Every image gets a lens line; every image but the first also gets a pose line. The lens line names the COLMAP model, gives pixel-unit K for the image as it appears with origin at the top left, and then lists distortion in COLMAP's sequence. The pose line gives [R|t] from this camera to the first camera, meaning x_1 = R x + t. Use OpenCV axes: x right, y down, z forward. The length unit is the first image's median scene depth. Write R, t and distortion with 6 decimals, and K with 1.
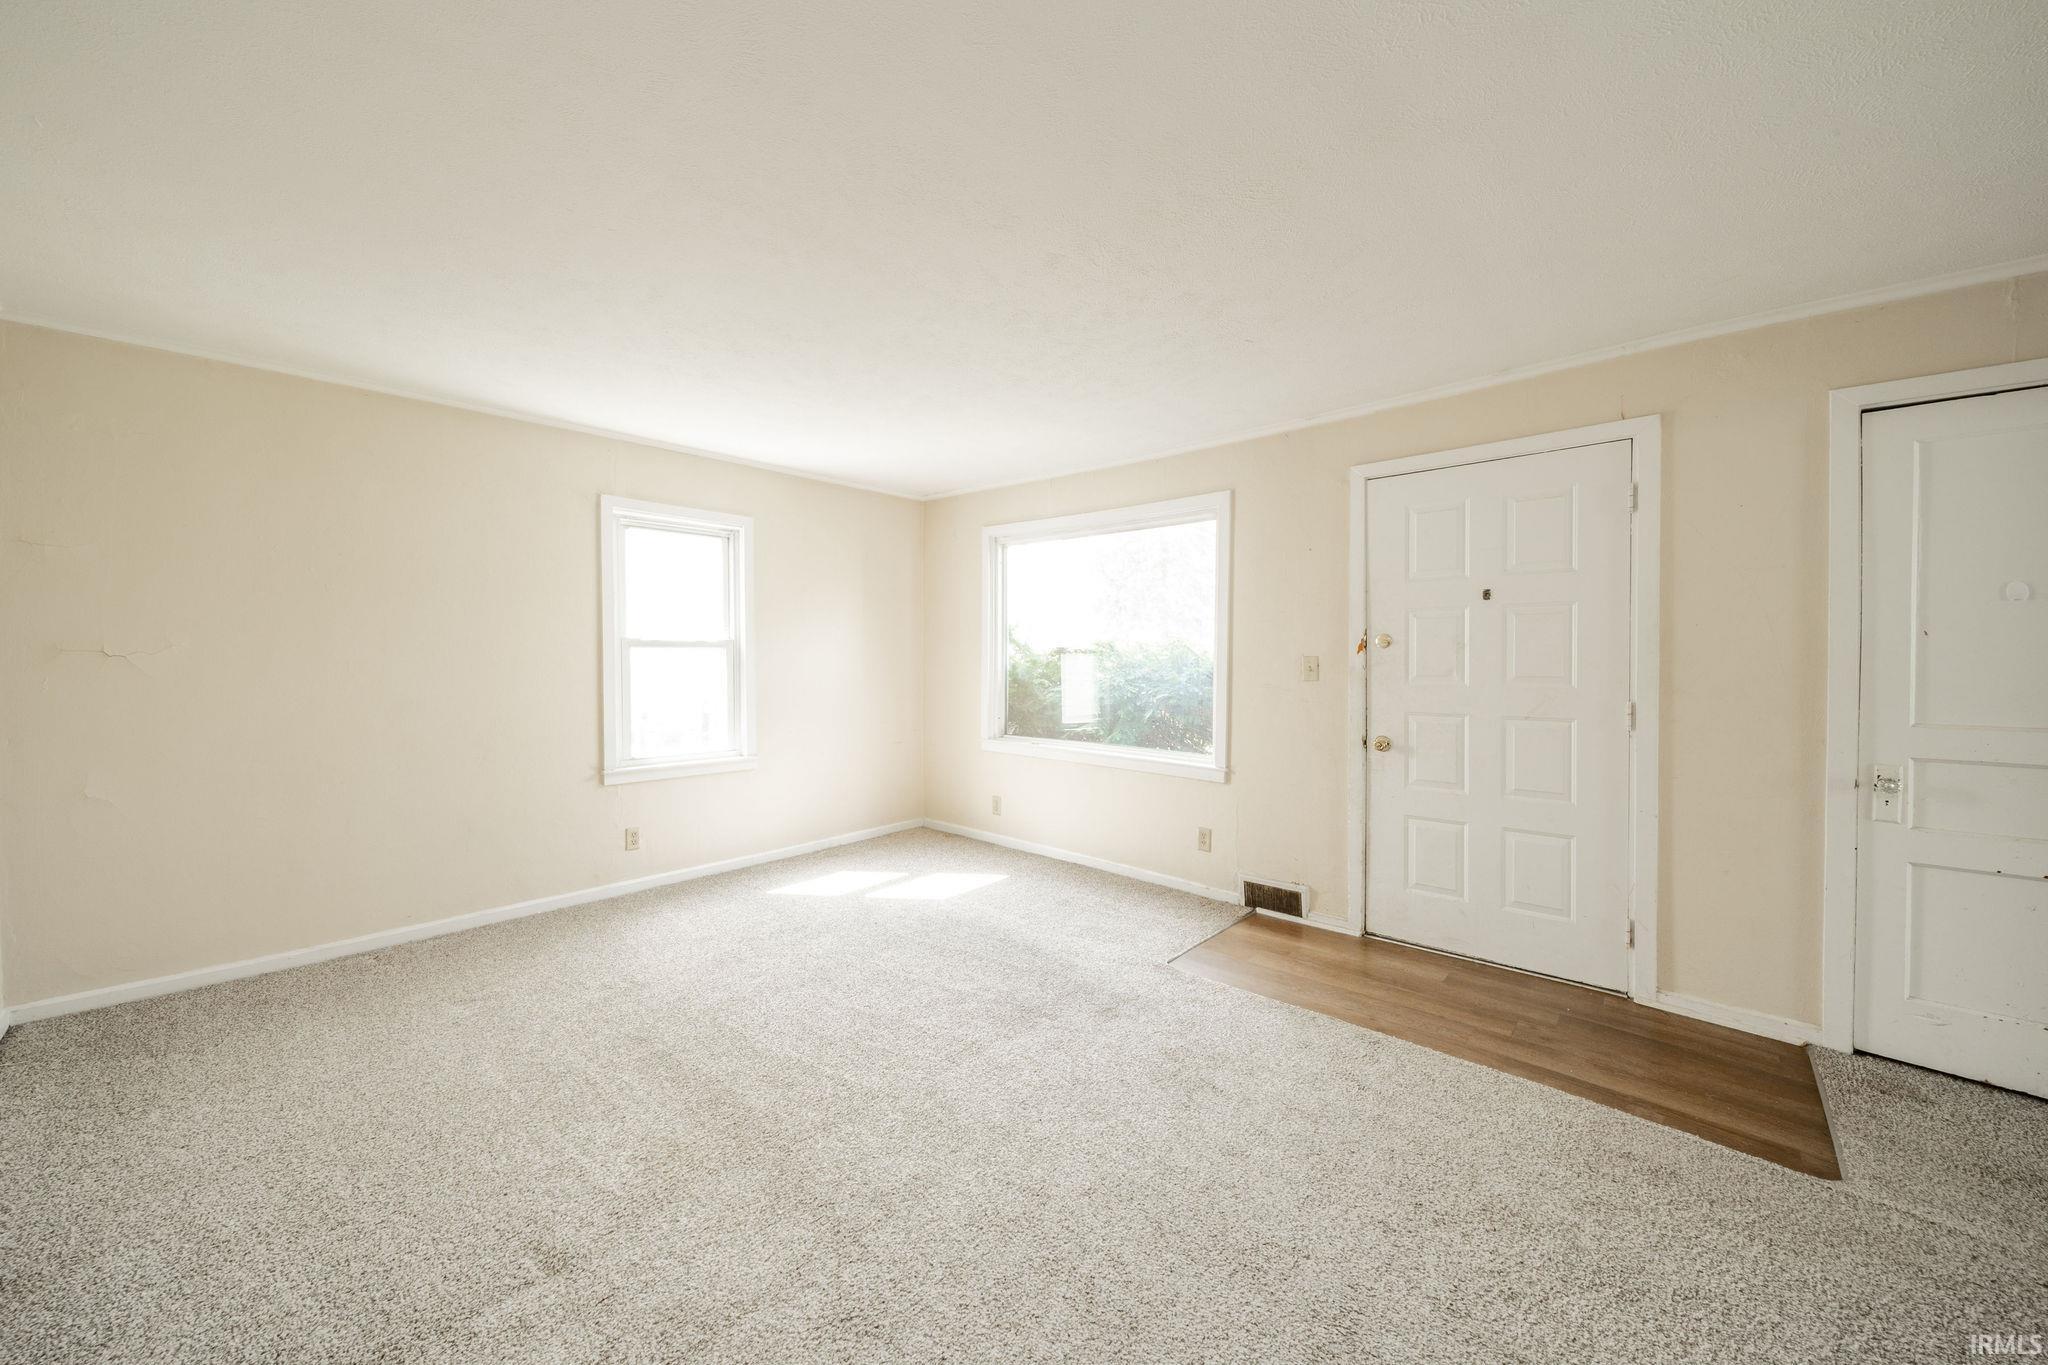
lens RADIAL K [[769.7, 0, 998.4], [0, 769.7, 664.3], [0, 0, 1]] dist [-0.001188, -0.000300]
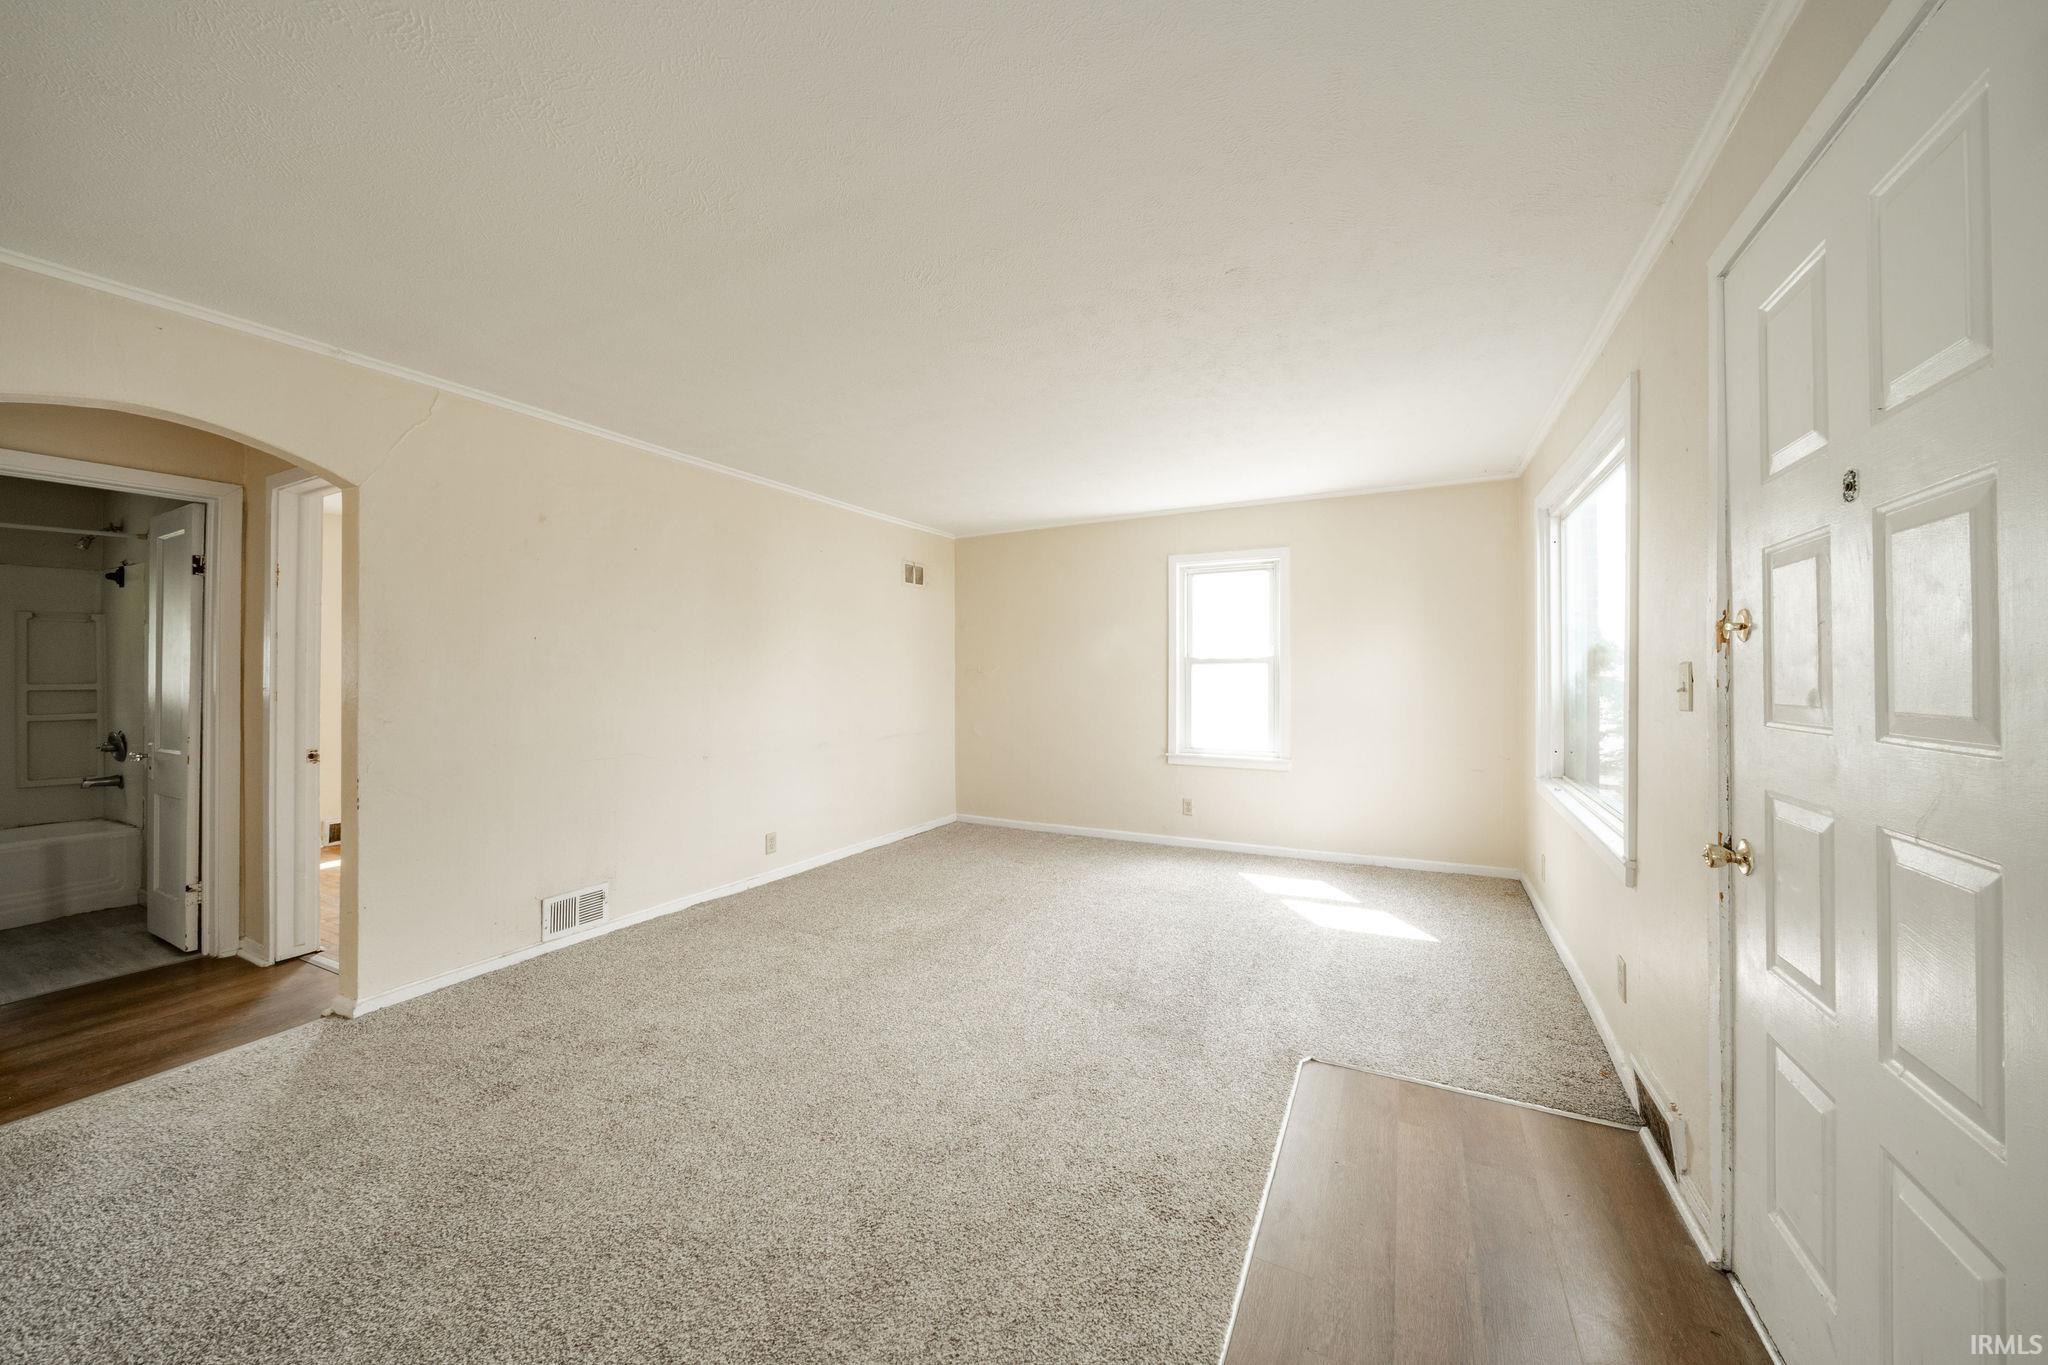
lens RADIAL K [[709.0, 0, 1025.9], [0, 709.0, 679.2], [0, 0, 1]] dist [-0.001309, -0.000502]
pose [[0.253218, 0.004657, -0.967398, 0.651645], [-0.005681, 0.999978, 0.003327, 0.000605], [0.967393, 0.004653, 0.253239, 0.412232]]
